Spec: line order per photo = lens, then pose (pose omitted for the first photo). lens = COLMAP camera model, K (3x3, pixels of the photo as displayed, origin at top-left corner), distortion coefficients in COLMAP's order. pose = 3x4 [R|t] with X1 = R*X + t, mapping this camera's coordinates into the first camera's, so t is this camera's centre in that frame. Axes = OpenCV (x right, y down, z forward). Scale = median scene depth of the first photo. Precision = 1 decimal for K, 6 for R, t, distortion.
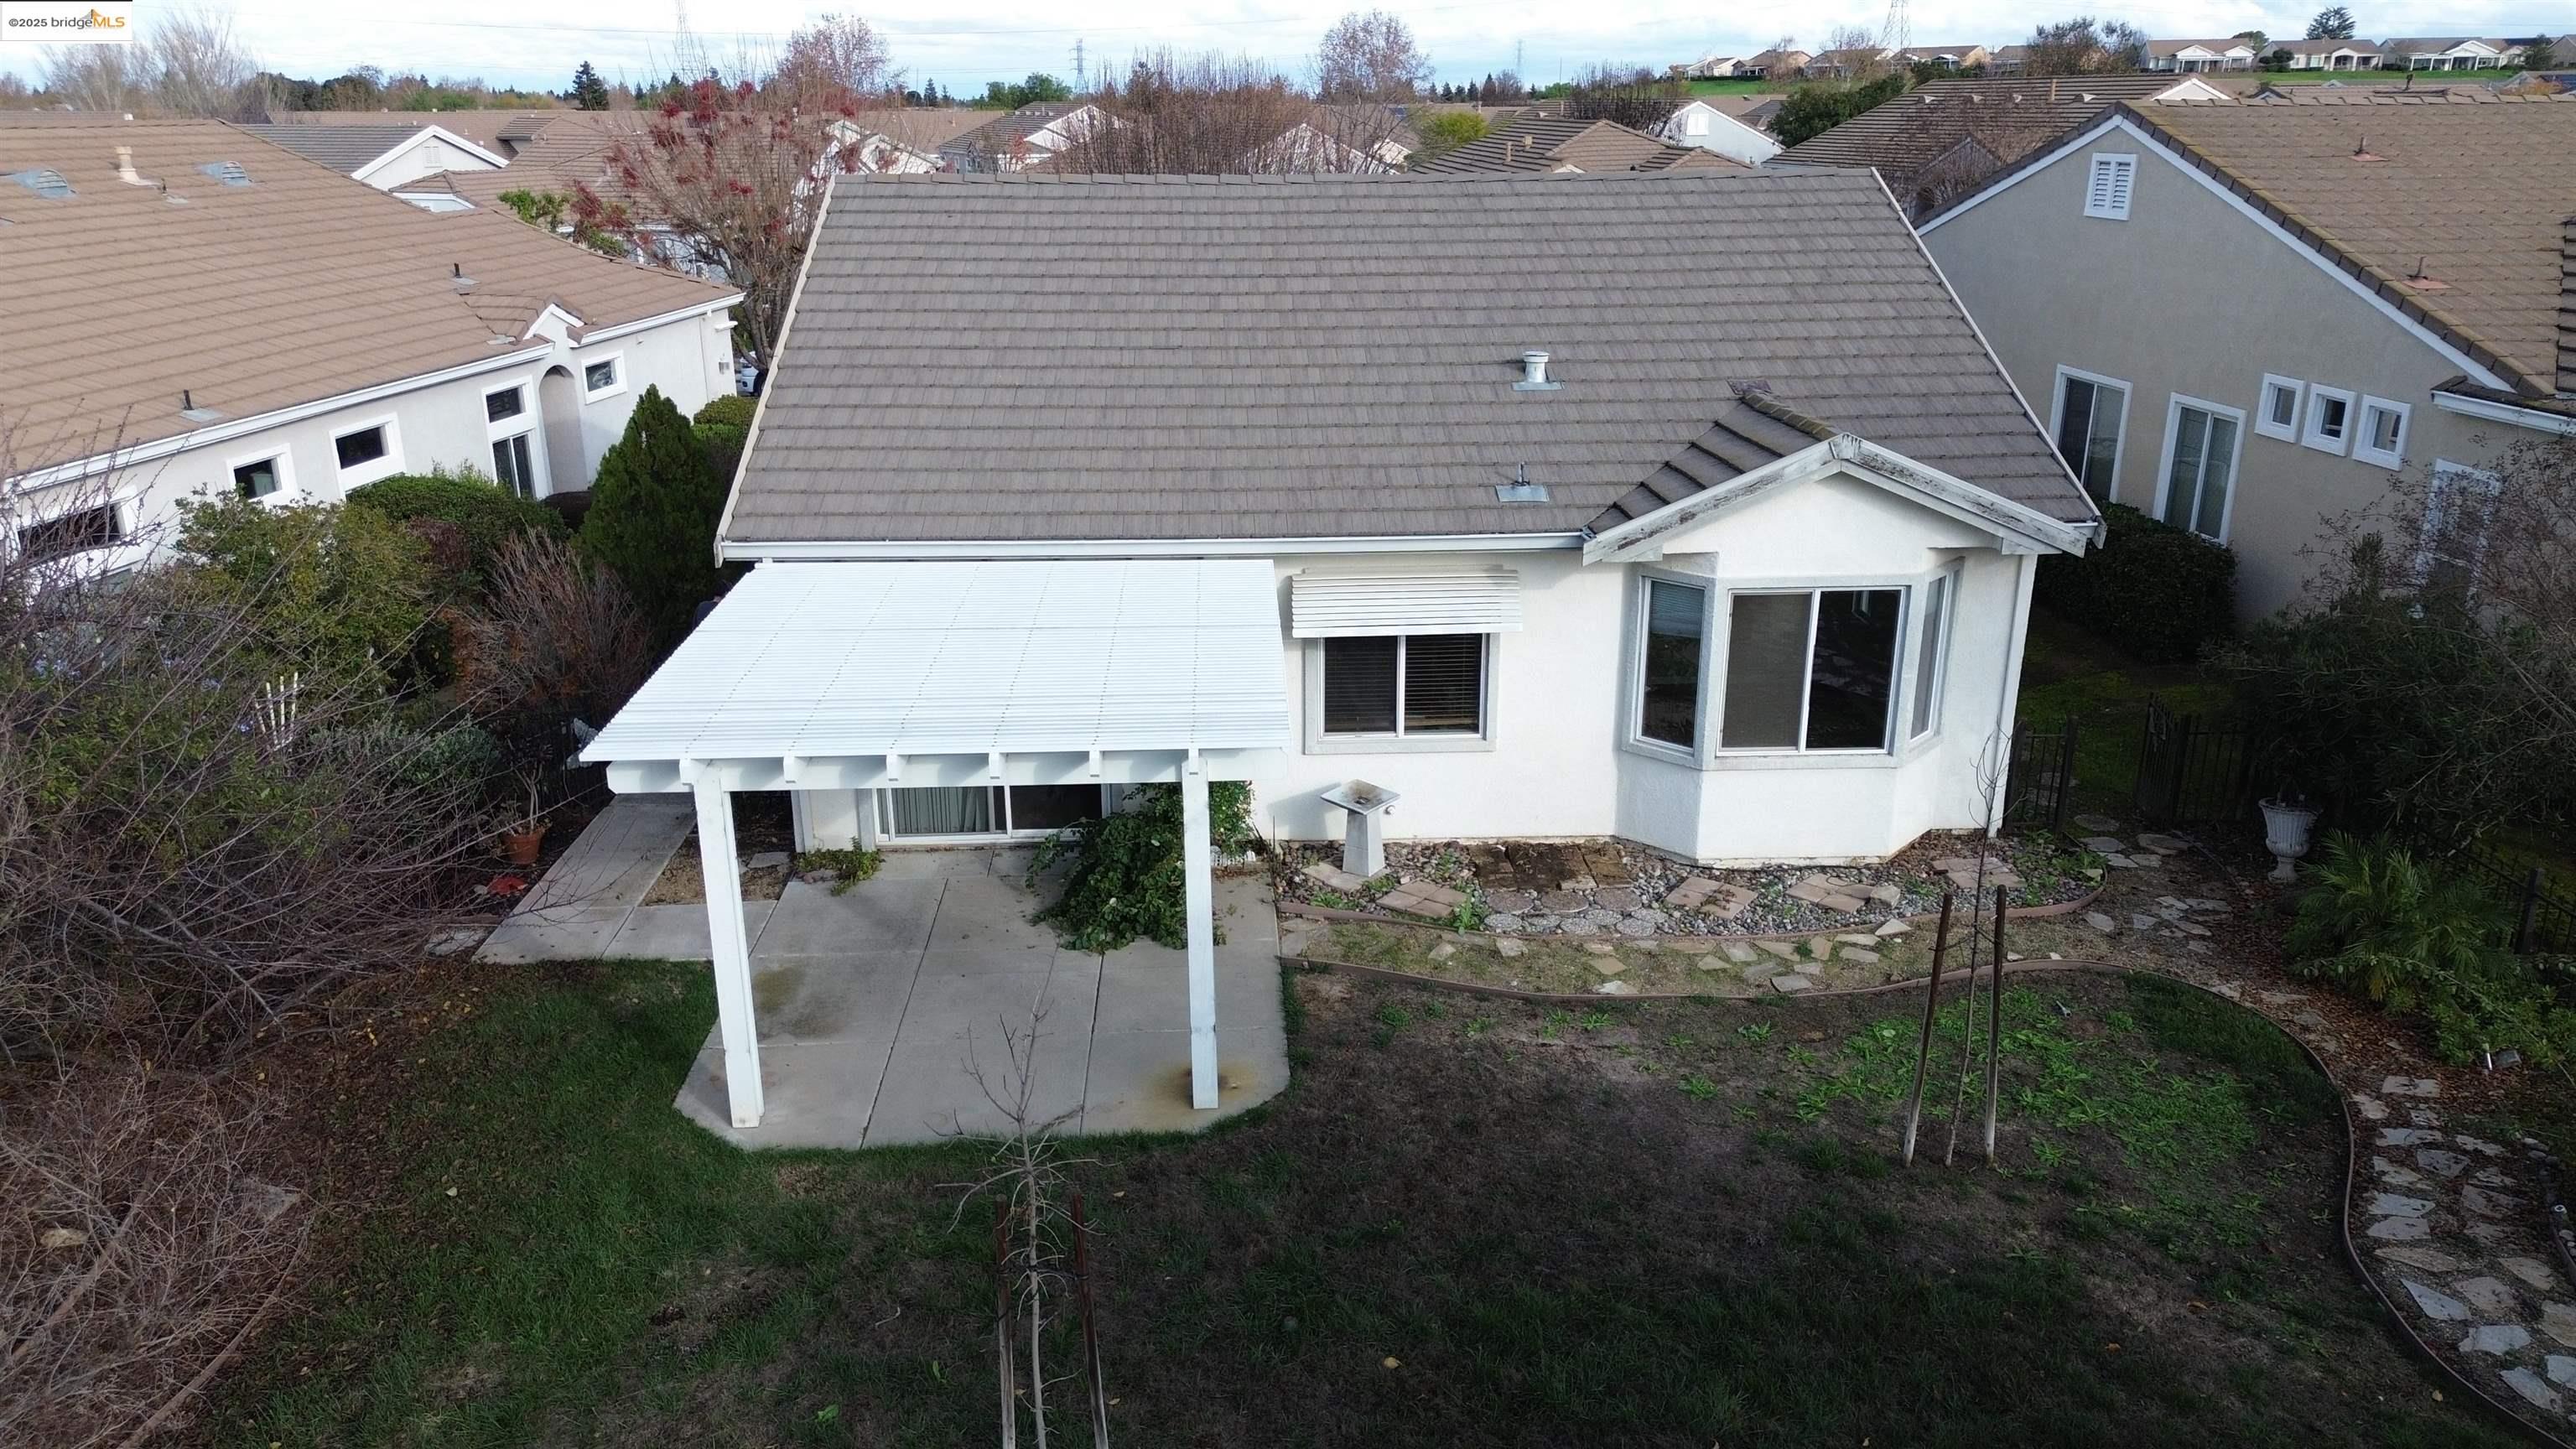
lens RADIAL K [[1797.5, 0, 1288.0], [0, 1797.5, 724.5], [0, 0, 1]] dist [0.040408, -0.040212]
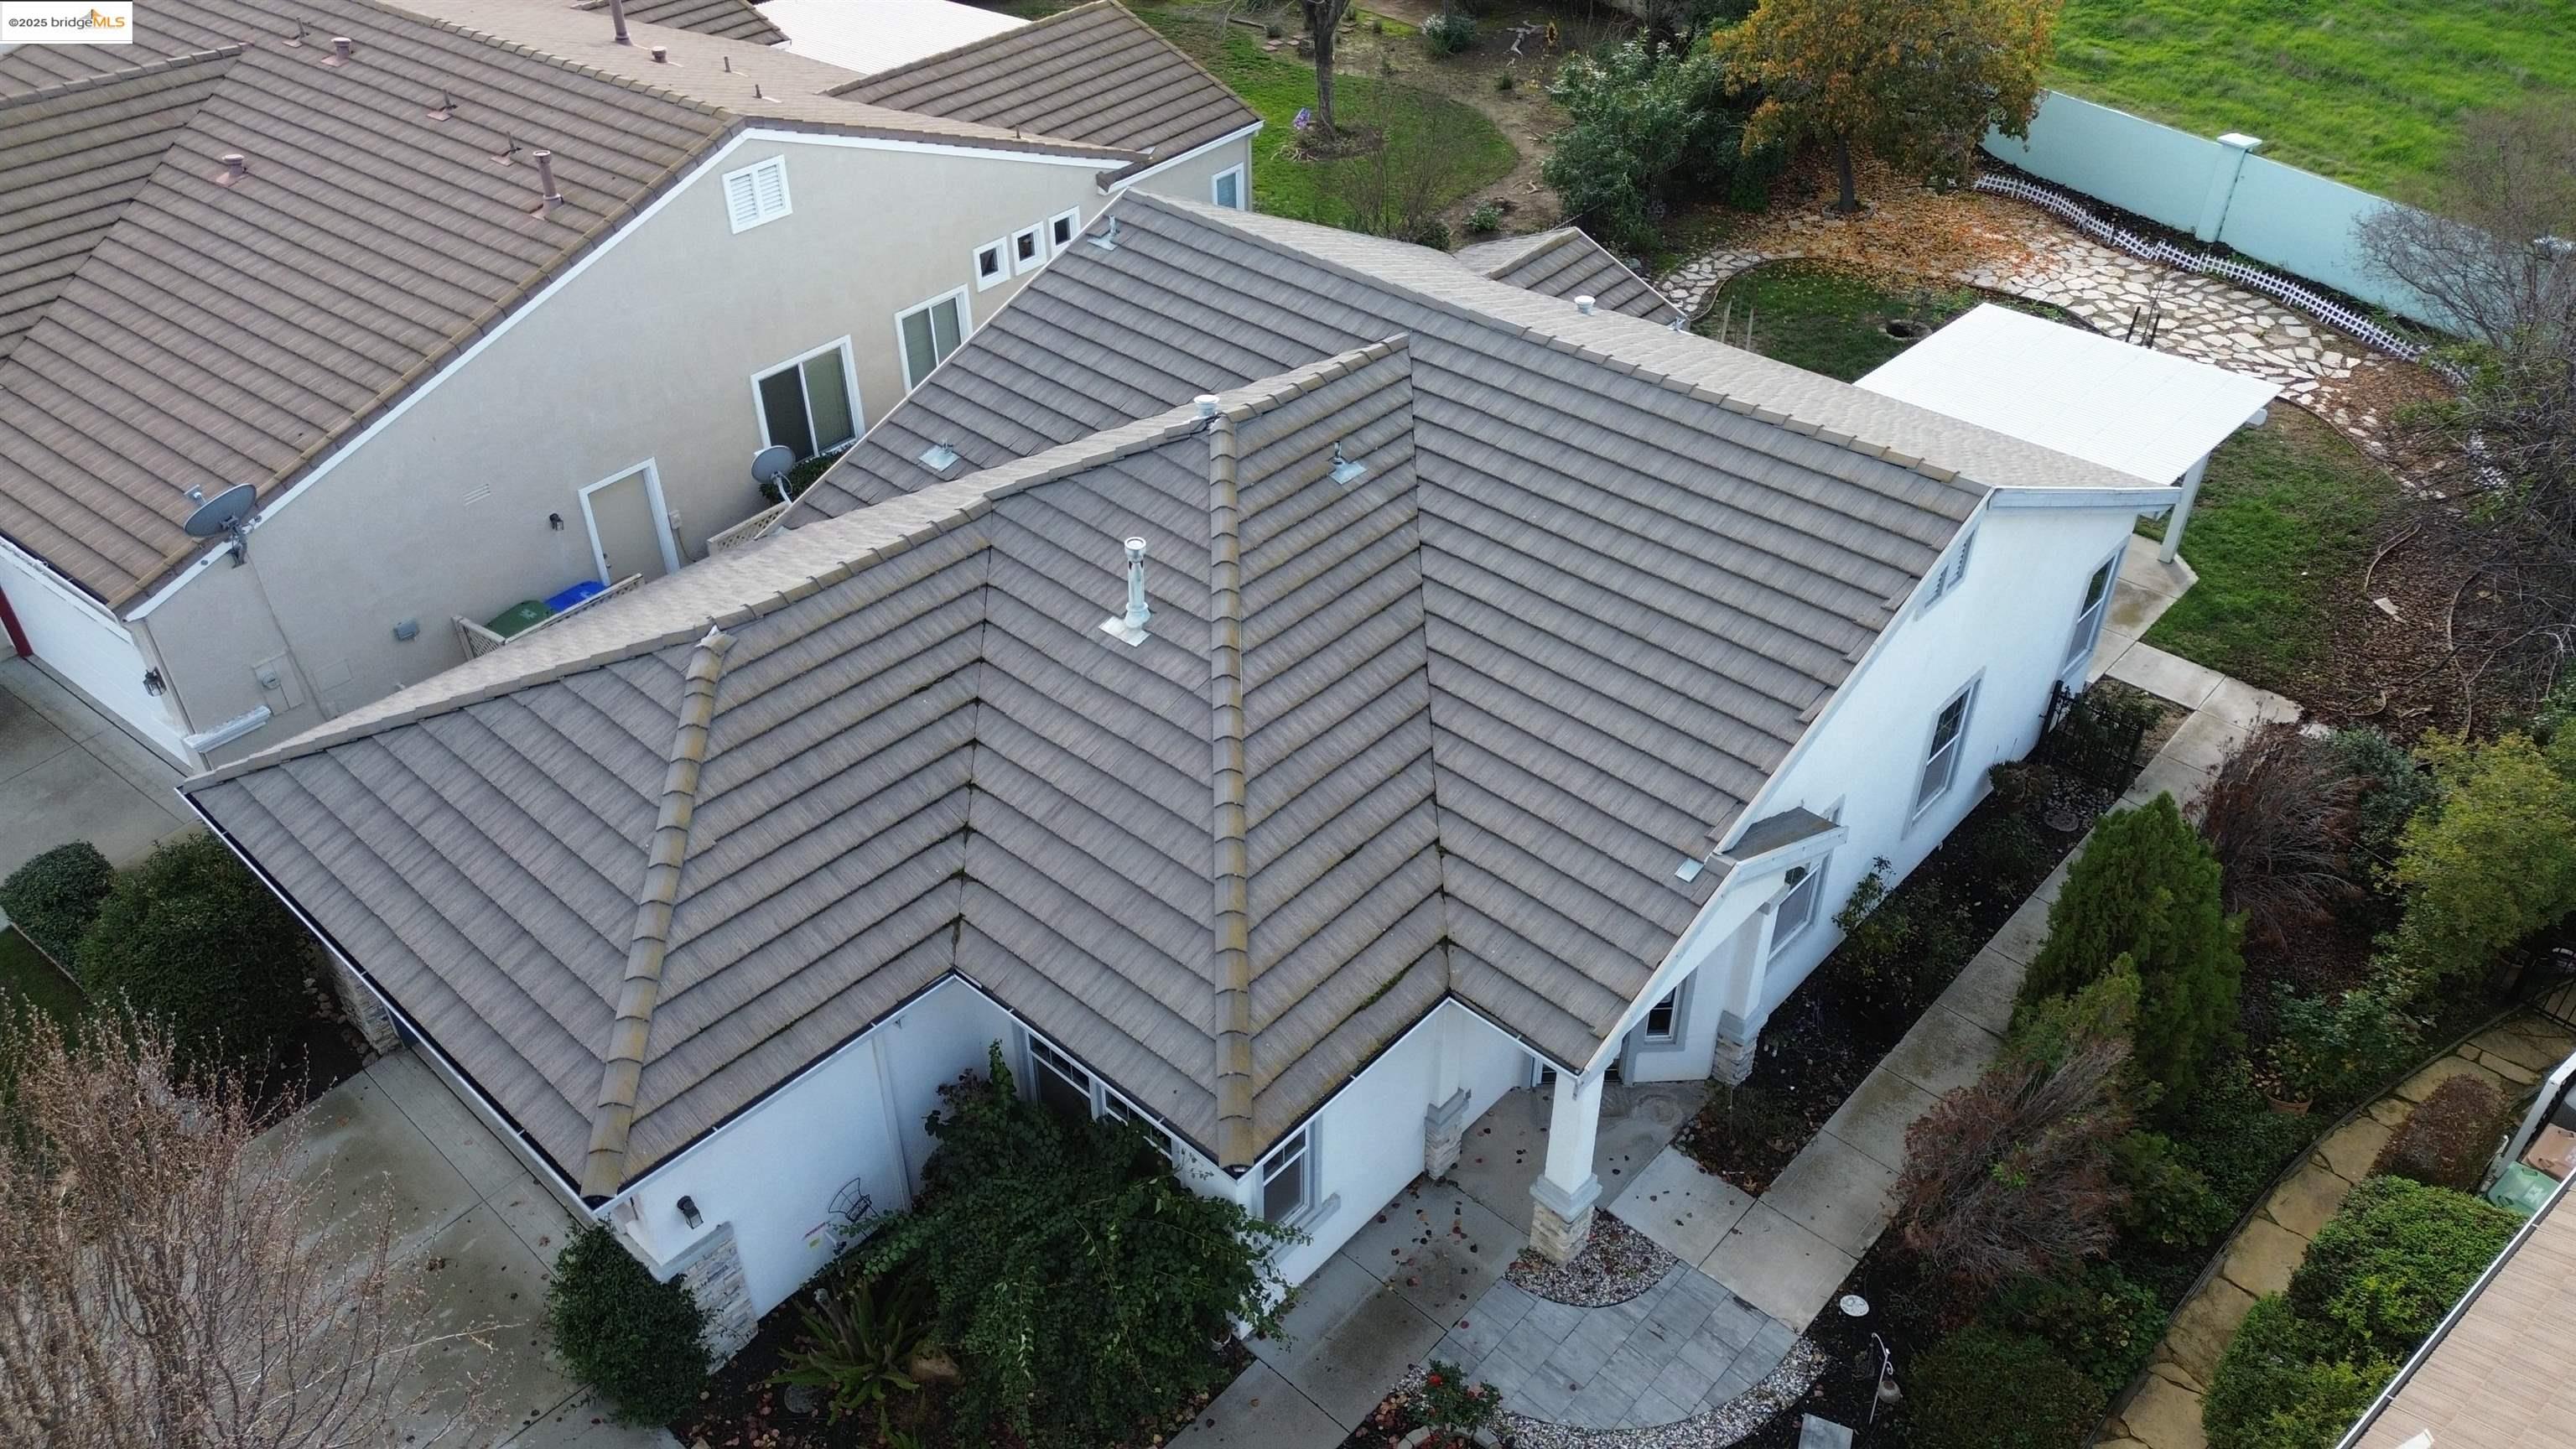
lens RADIAL K [[1797.5, 0, 1288.0], [0, 1797.5, 724.5], [0, 0, 1]] dist [0.040408, -0.040212]
pose [[-0.702772, -0.412136, 0.579875, -0.711988], [0.240835, 0.629149, 0.739033, -1.197830], [-0.669410, 0.659026, -0.342892, 2.042521]]
